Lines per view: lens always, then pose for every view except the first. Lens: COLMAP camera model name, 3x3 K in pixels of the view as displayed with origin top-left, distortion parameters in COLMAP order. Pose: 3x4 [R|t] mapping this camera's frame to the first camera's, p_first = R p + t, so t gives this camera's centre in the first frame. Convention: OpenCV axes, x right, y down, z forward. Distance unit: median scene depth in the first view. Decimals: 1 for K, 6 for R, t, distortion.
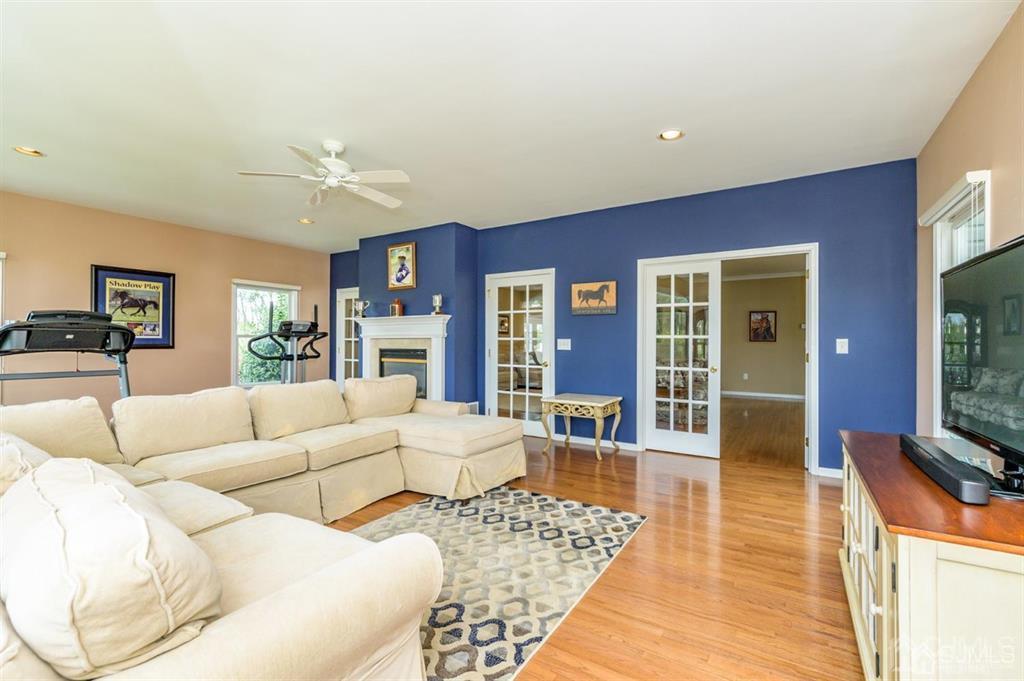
lens RADIAL K [[435.3, 0, 509.6], [0, 435.3, 338.9], [0, 0, 1]] dist [-0.002630, -0.000616]
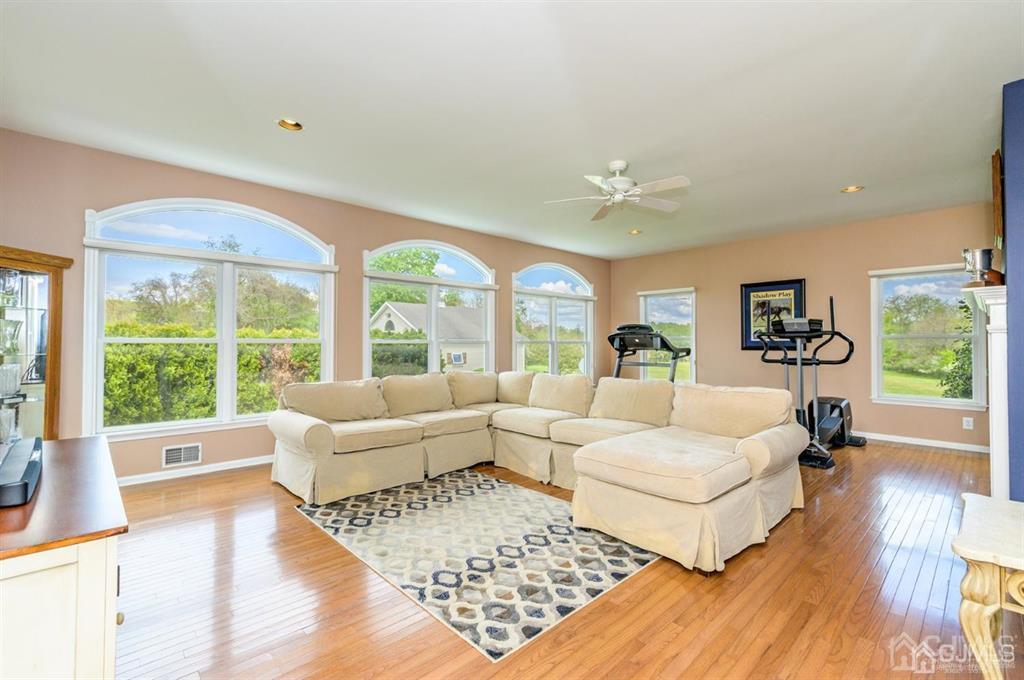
lens RADIAL K [[435.3, 0, 508.3], [0, 435.3, 340.7], [0, 0, 1]] dist [-0.002630, -0.000616]
pose [[-0.215203, -0.009075, -0.976527, 0.761933], [0.004599, 0.999936, -0.010306, 0.011125], [0.976558, -0.006709, -0.215148, 1.017646]]
